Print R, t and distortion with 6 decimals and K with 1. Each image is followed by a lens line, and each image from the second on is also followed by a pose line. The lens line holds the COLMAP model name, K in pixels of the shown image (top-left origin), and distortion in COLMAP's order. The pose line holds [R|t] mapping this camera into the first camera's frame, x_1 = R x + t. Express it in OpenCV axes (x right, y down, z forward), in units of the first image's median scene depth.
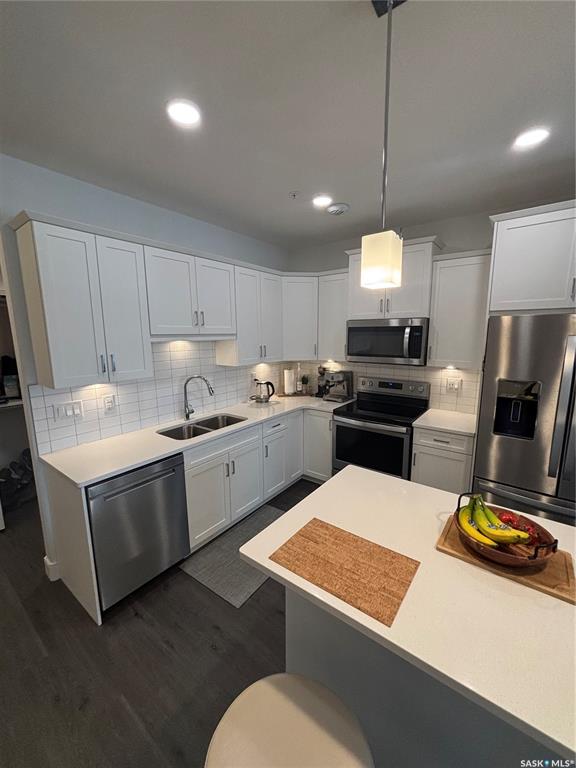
lens RADIAL K [[306.4, 0, 289.8], [0, 306.4, 384.6], [0, 0, 1]] dist [-0.004555, 0.000244]
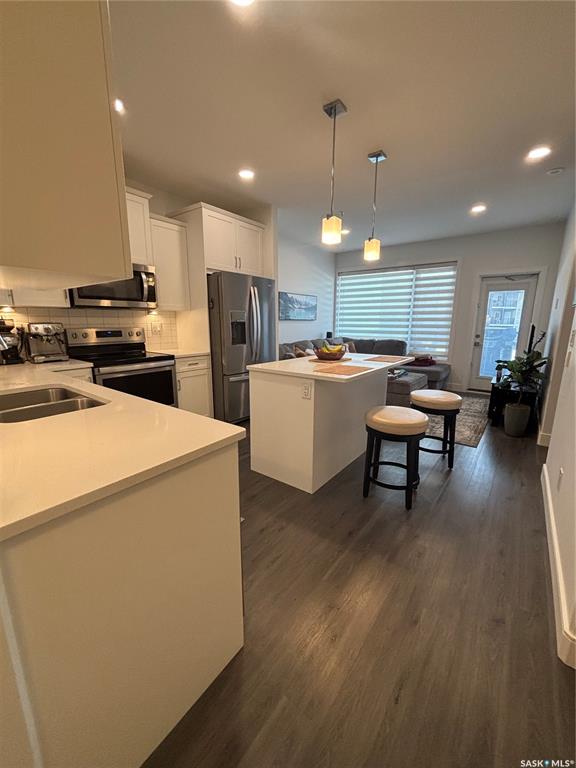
lens RADIAL K [[306.4, 0, 289.8], [0, 306.4, 384.6], [0, 0, 1]] dist [-0.004555, 0.000244]
pose [[0.002795, -0.198767, 0.980043, -0.732610], [0.161911, 0.967205, 0.195701, 0.068371], [-0.986801, 0.158133, 0.034886, 0.486385]]
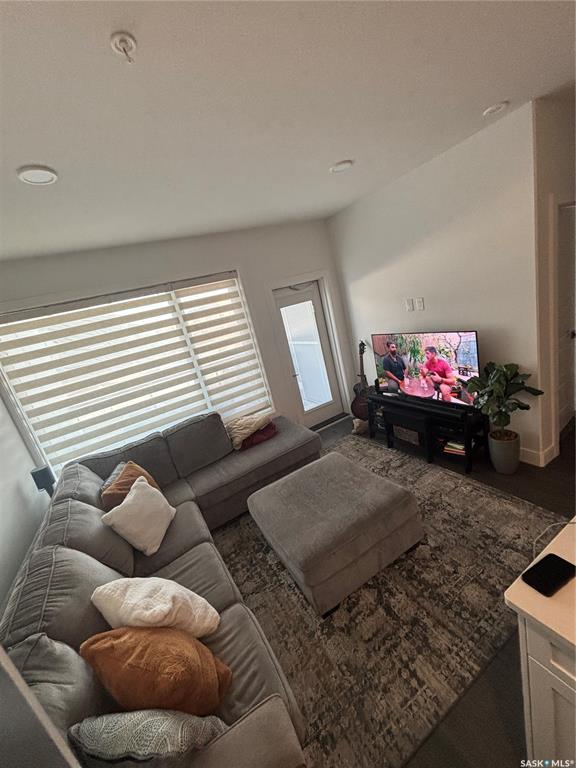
lens RADIAL K [[306.4, 0, 289.8], [0, 306.4, 384.6], [0, 0, 1]] dist [-0.004555, 0.000244]
pose [[-0.888281, 0.111708, 0.445509, 0.581904], [0.303957, 0.870158, 0.387861, -0.142541], [-0.344336, 0.479945, -0.806899, 0.536793]]
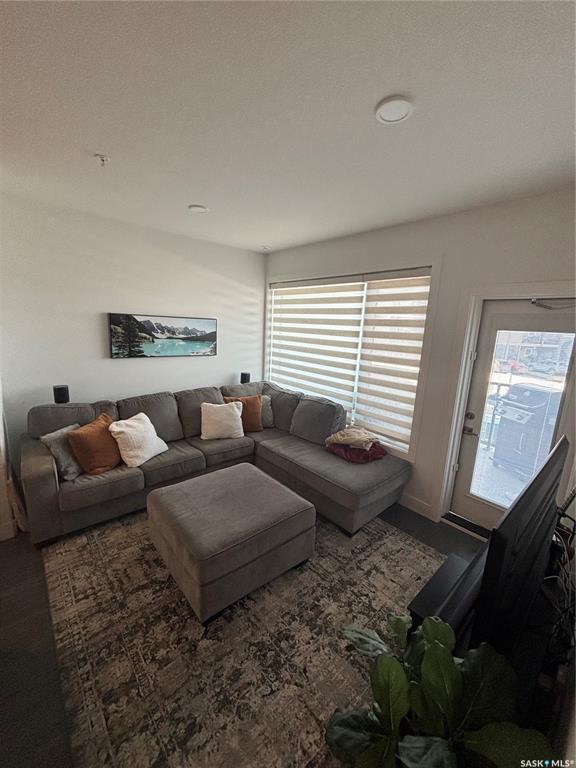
lens RADIAL K [[306.4, 0, 289.8], [0, 306.4, 384.6], [0, 0, 1]] dist [-0.004555, 0.000244]
pose [[0.196499, -0.167582, 0.966077, 0.201614], [0.108765, 0.982931, 0.148383, 0.039908], [-0.974453, 0.075918, 0.211372, -0.326042]]
